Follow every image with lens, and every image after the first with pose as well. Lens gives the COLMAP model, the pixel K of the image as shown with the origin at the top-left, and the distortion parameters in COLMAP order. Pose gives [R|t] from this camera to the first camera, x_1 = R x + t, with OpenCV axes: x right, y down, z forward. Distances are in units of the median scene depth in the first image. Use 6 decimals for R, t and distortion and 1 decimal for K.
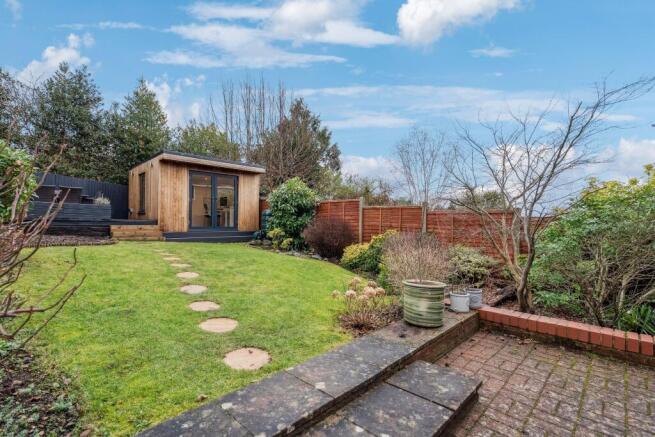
lens RADIAL K [[309.0, 0, 327.5], [0, 309.0, 218.5], [0, 0, 1]] dist [0.000613, 0.000458]
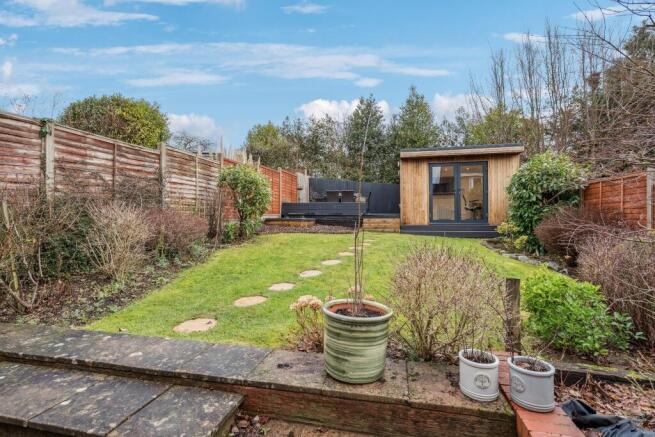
lens RADIAL K [[312.4, 0, 327.5], [0, 312.4, 218.5], [0, 0, 1]] dist [-0.002429, -0.000215]
pose [[0.513292, -0.001100, -0.858213, 0.268233], [0.019233, 0.999763, 0.010221, 0.005326], [0.857999, -0.021752, 0.513191, 0.201676]]
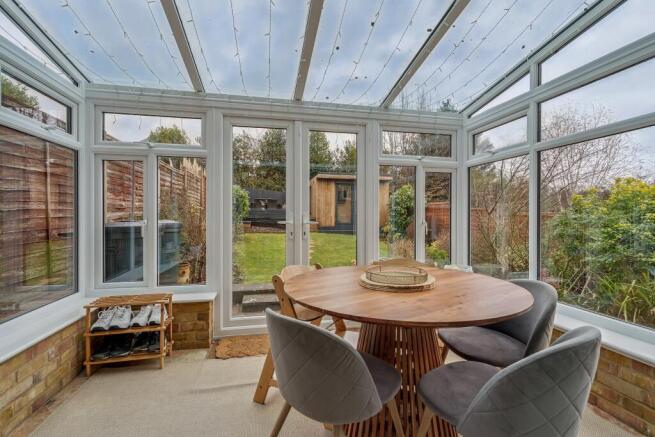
lens RADIAL K [[309.0, 0, 327.5], [0, 309.0, 218.5], [0, 0, 1]] dist [0.000613, 0.000458]
pose [[0.832065, 0.007300, -0.554630, 0.331932], [0.006491, 0.999717, 0.022896, -0.027346], [0.554640, -0.022651, 0.831782, -0.226196]]
